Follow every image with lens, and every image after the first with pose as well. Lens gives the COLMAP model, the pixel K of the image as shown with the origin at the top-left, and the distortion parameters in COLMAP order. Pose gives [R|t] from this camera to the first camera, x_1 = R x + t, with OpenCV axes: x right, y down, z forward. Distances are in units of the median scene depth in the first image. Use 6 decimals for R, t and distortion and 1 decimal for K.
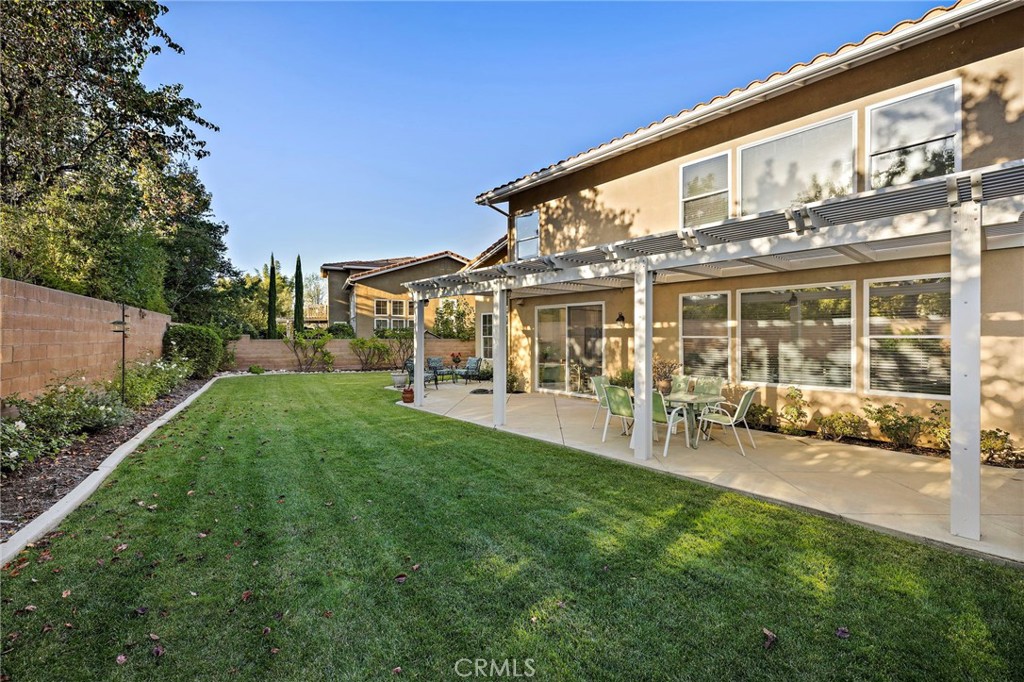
lens RADIAL K [[440.9, 0, 505.1], [0, 440.9, 334.9], [0, 0, 1]] dist [-0.000972, -0.000196]
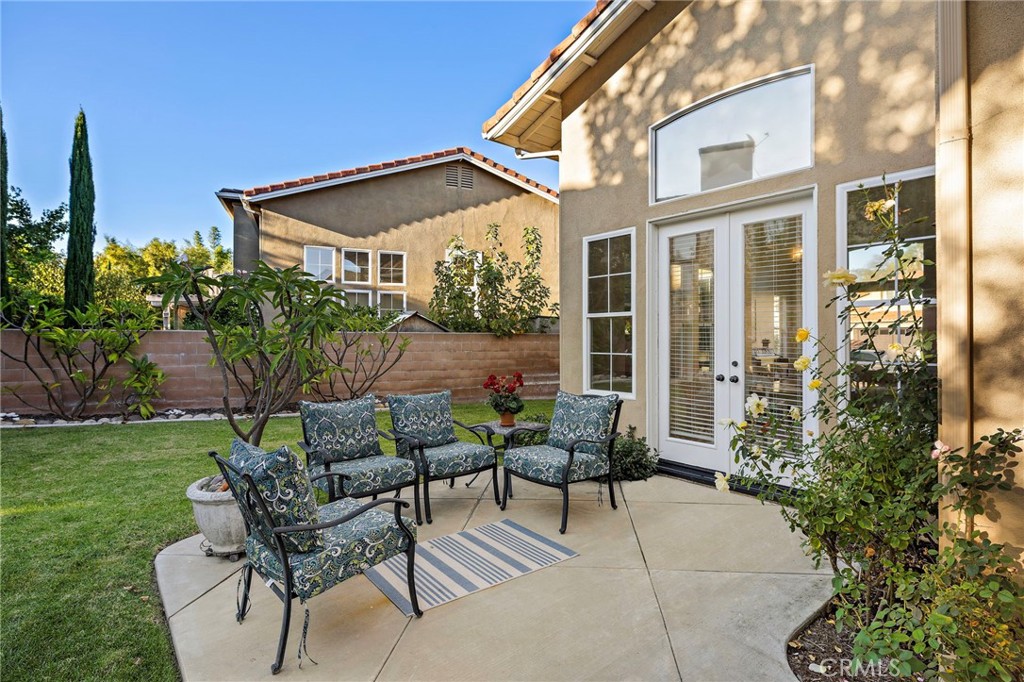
lens RADIAL K [[509.3, 0, 512.0], [0, 509.3, 341.0], [0, 0, 1]] dist [-0.000250, -0.000091]
pose [[0.999603, 0.003410, -0.027981, -0.067806], [-0.003161, 0.999955, 0.008943, 0.013042], [0.028010, -0.008851, 0.999568, 0.496396]]
